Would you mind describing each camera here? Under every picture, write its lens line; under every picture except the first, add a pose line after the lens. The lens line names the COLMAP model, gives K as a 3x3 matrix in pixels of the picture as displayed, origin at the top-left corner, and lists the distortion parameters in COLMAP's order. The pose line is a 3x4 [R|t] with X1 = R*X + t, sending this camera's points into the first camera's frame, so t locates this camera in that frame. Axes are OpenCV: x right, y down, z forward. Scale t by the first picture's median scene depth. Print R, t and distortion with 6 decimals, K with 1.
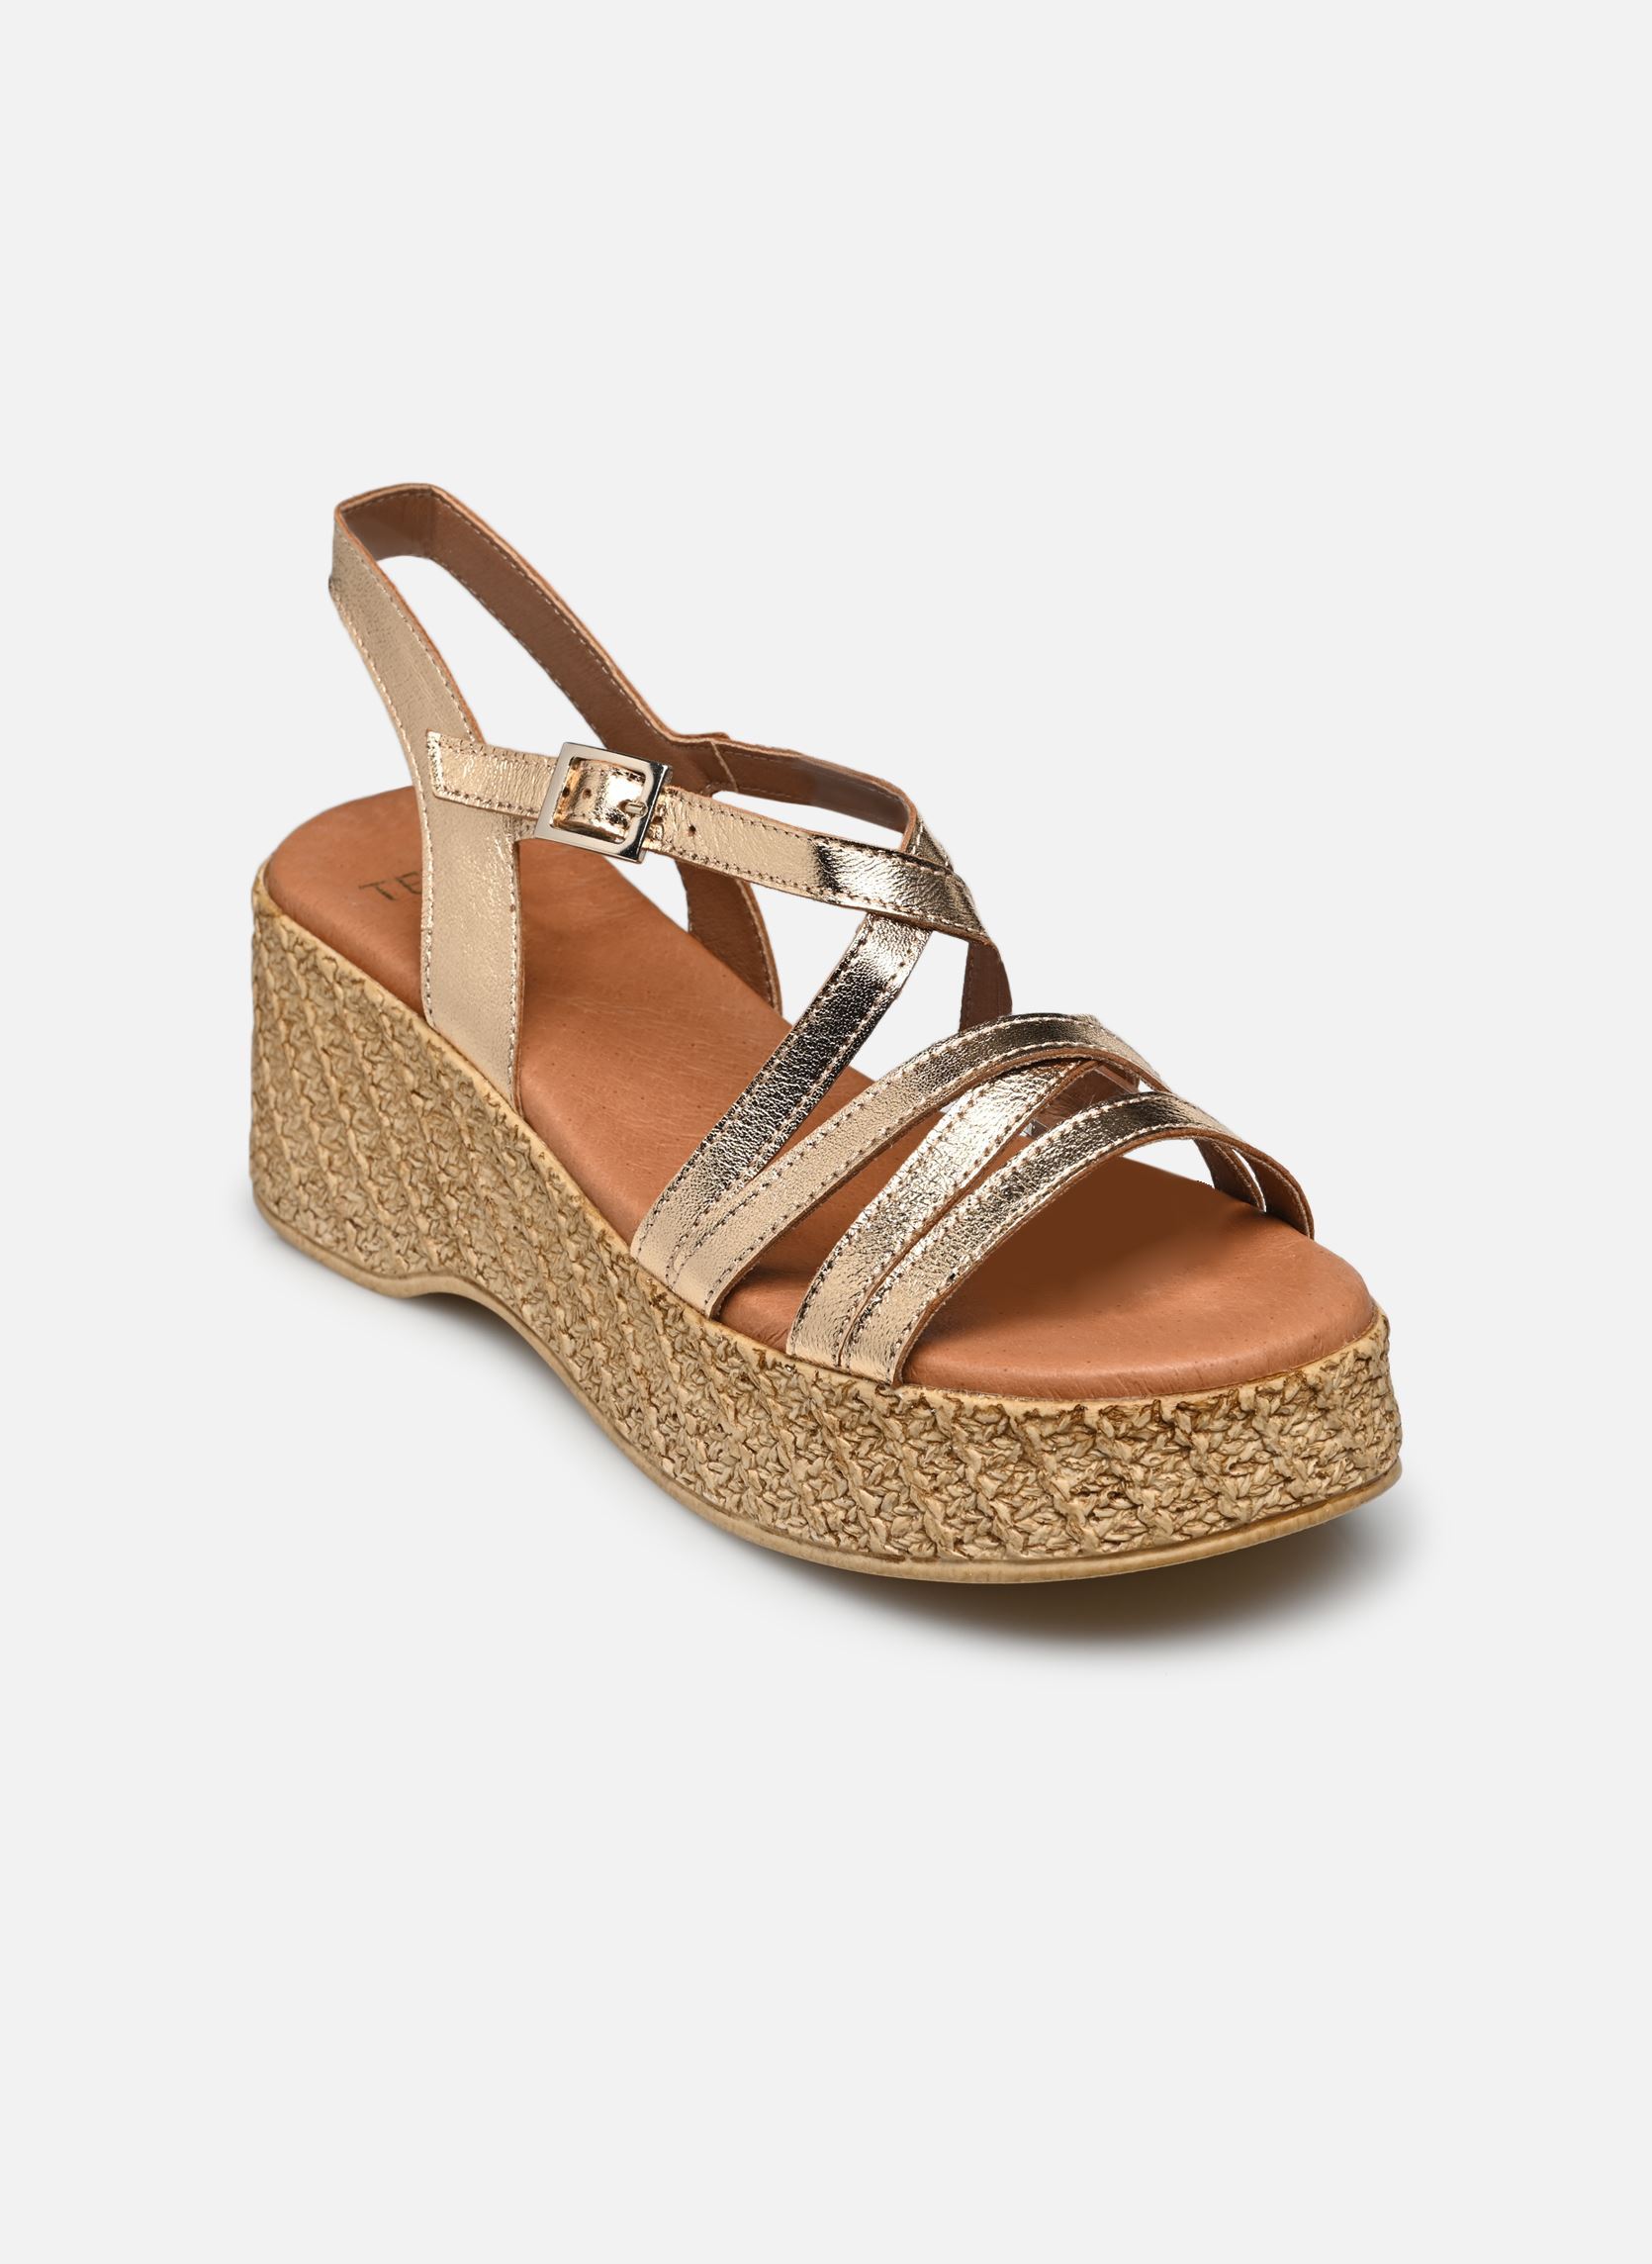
lens RADIAL K [[7416.2, 0, 824.5], [0, 7416.2, 1128.0], [0, 0, 1]] dist [0.140590, 0.000000]
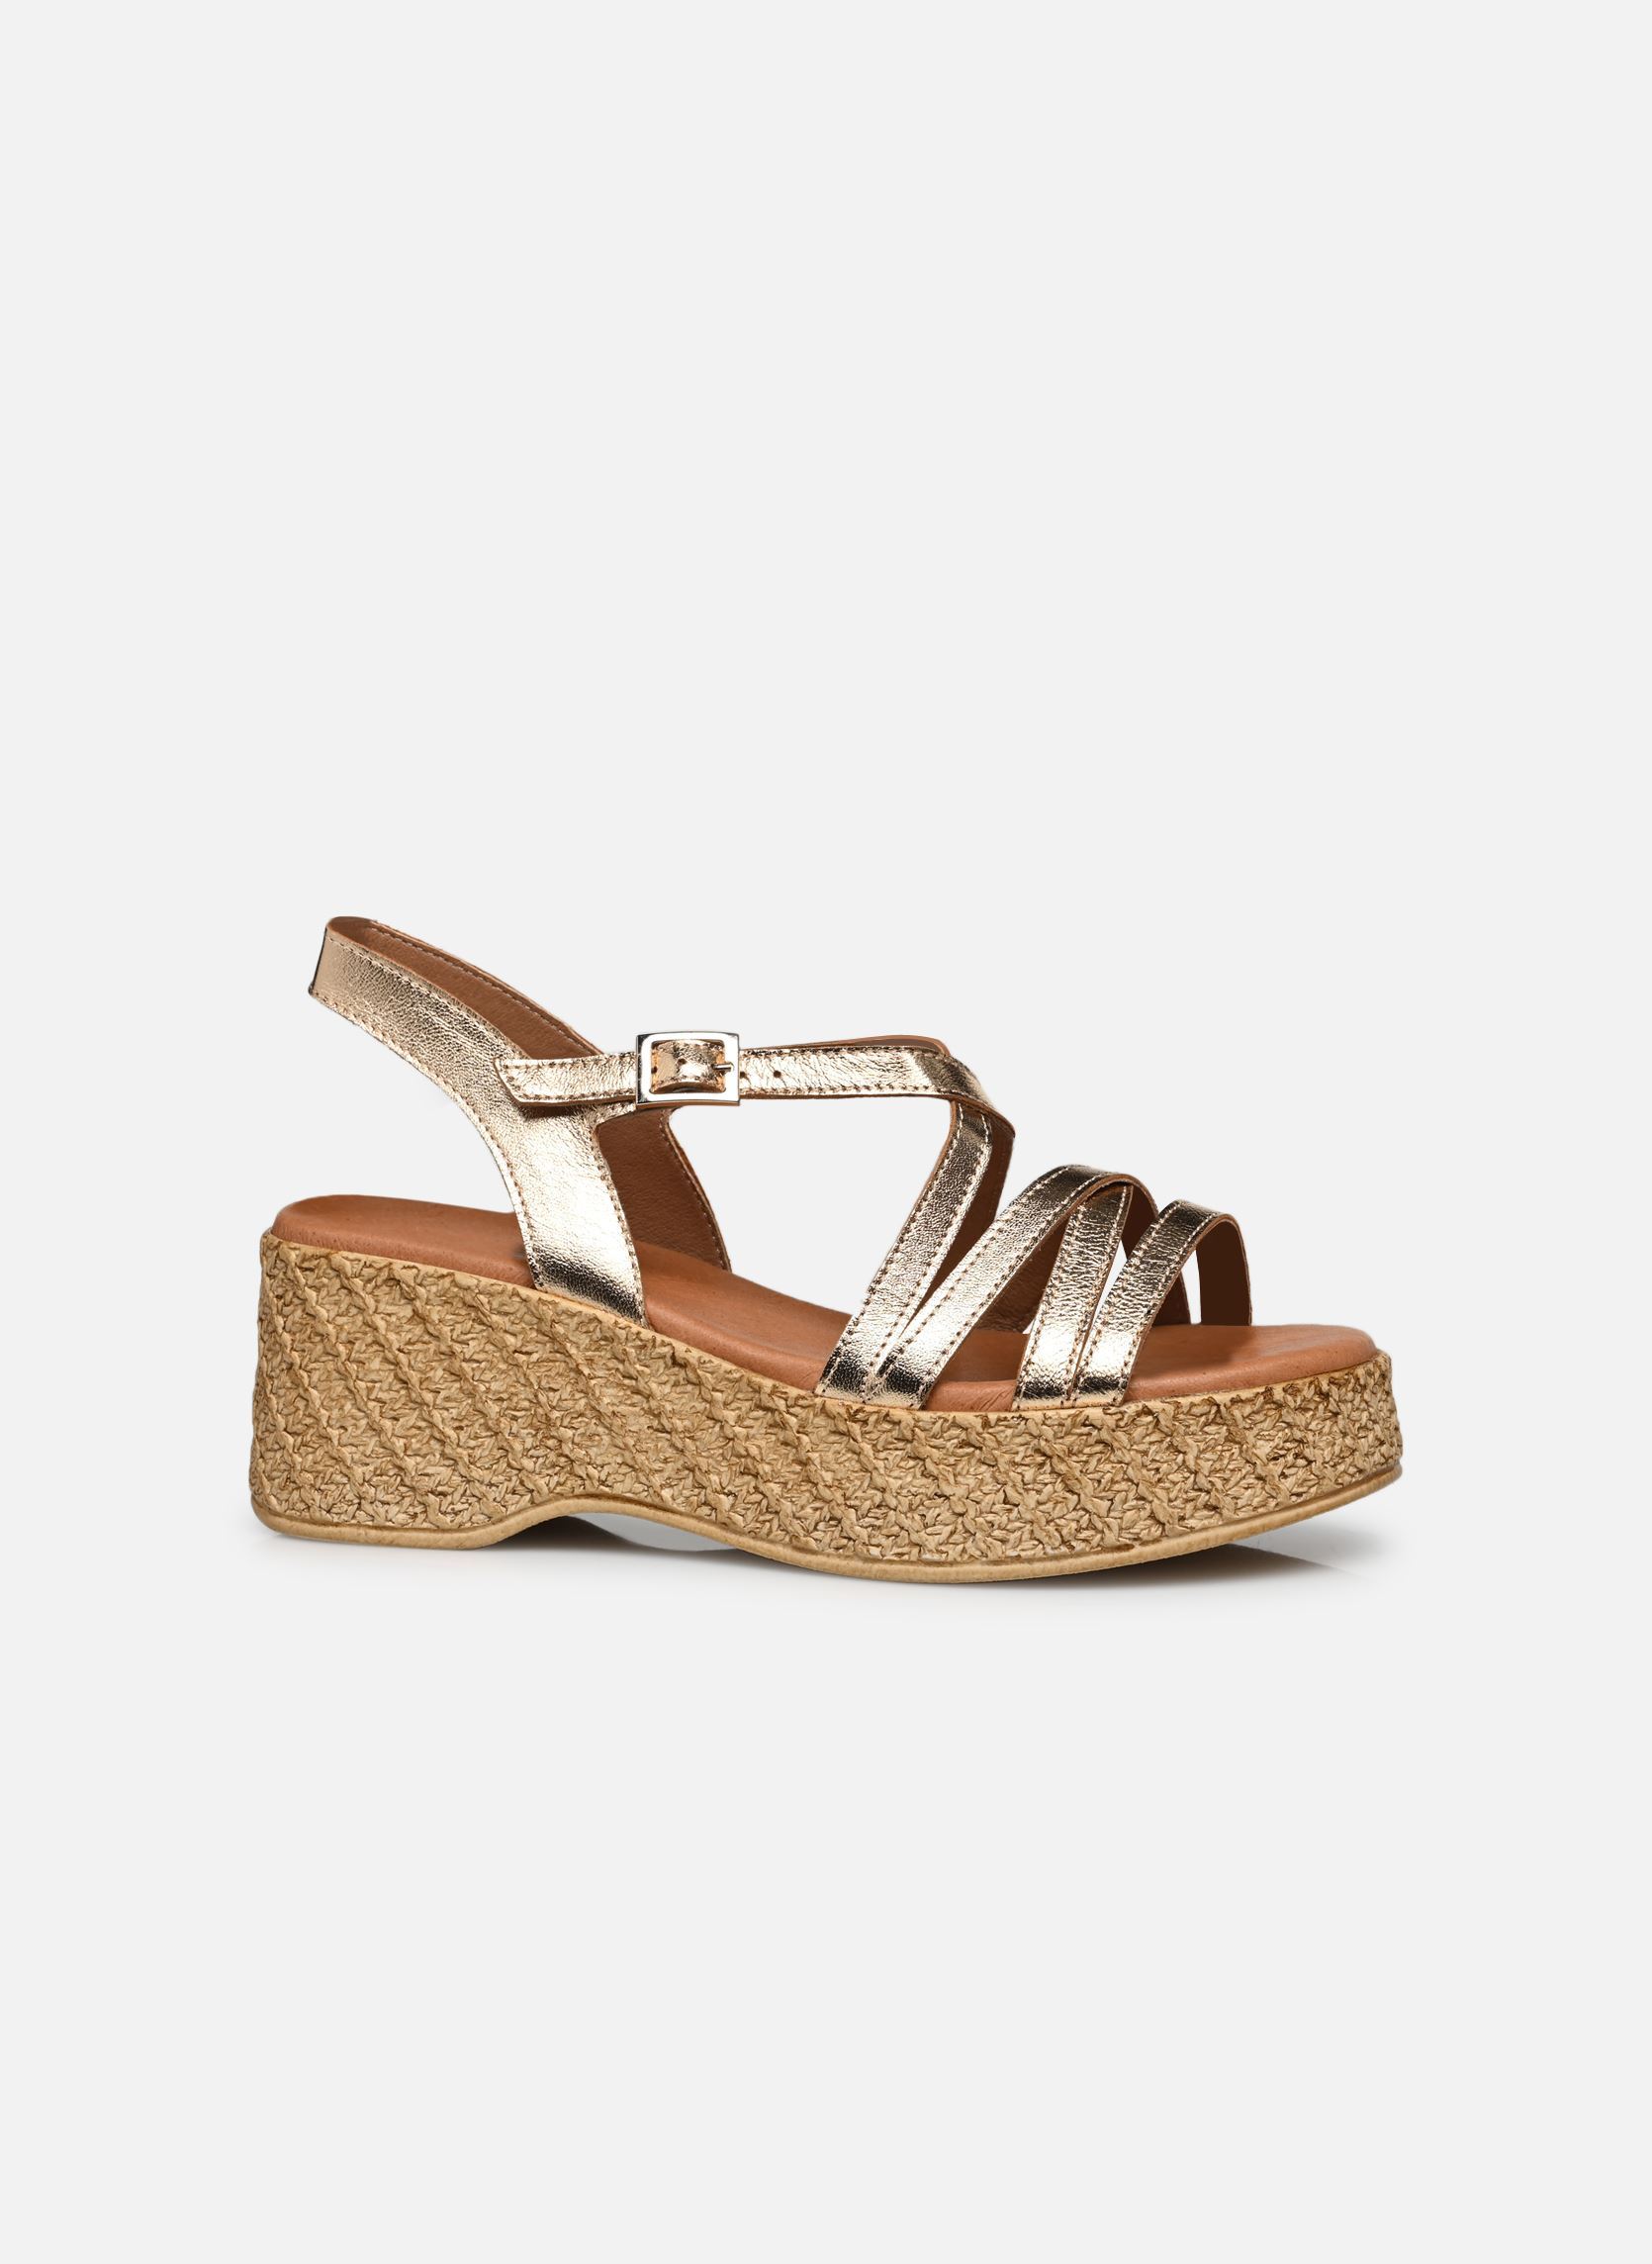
lens RADIAL K [[7416.2, 0, 827.3], [0, 7416.2, 1133.9], [0, 0, 1]] dist [0.140590, 0.000000]
pose [[0.774130, -0.017974, 0.632771, -0.849673], [0.245736, 0.929739, -0.274224, 0.333818], [-0.583383, 0.367780, 0.724156, 0.071645]]
